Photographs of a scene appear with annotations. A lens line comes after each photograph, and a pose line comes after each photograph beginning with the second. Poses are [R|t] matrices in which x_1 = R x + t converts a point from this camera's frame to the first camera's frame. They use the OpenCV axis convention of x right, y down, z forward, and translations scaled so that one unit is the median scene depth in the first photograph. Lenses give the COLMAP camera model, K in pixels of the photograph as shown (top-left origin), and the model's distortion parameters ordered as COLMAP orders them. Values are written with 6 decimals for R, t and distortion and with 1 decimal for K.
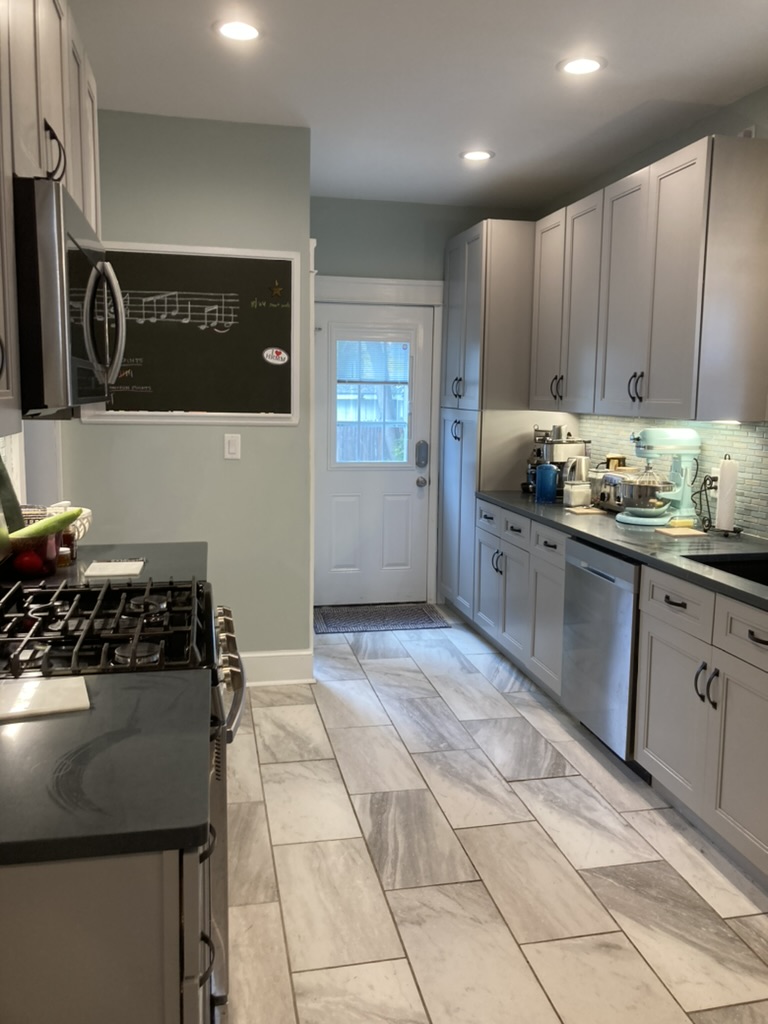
lens RADIAL K [[846.6, 0, 384.0], [0, 846.6, 512.0], [0, 0, 1]] dist [0.053520, -0.004265]
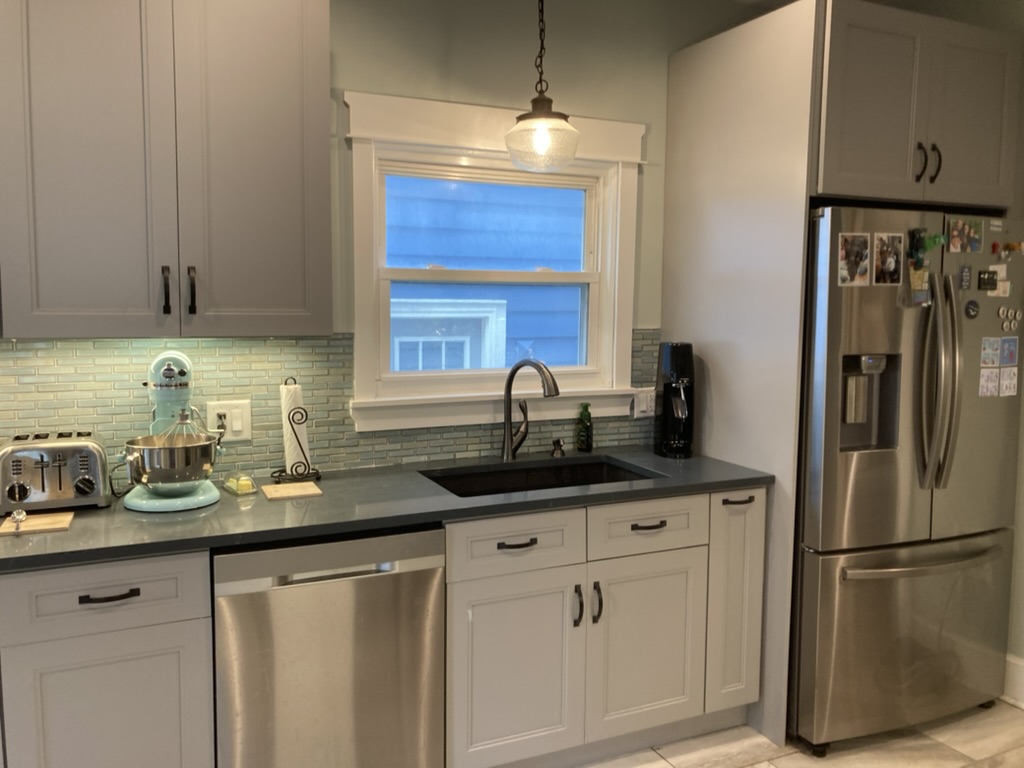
lens RADIAL K [[846.6, 0, 512.0], [0, 846.6, 384.0], [0, 0, 1]] dist [0.053520, -0.004265]
pose [[-0.228572, -0.113077, 0.966938, -0.398473], [0.126877, 0.981300, 0.144749, -0.151447], [-0.965224, 0.155768, -0.209951, 0.988434]]
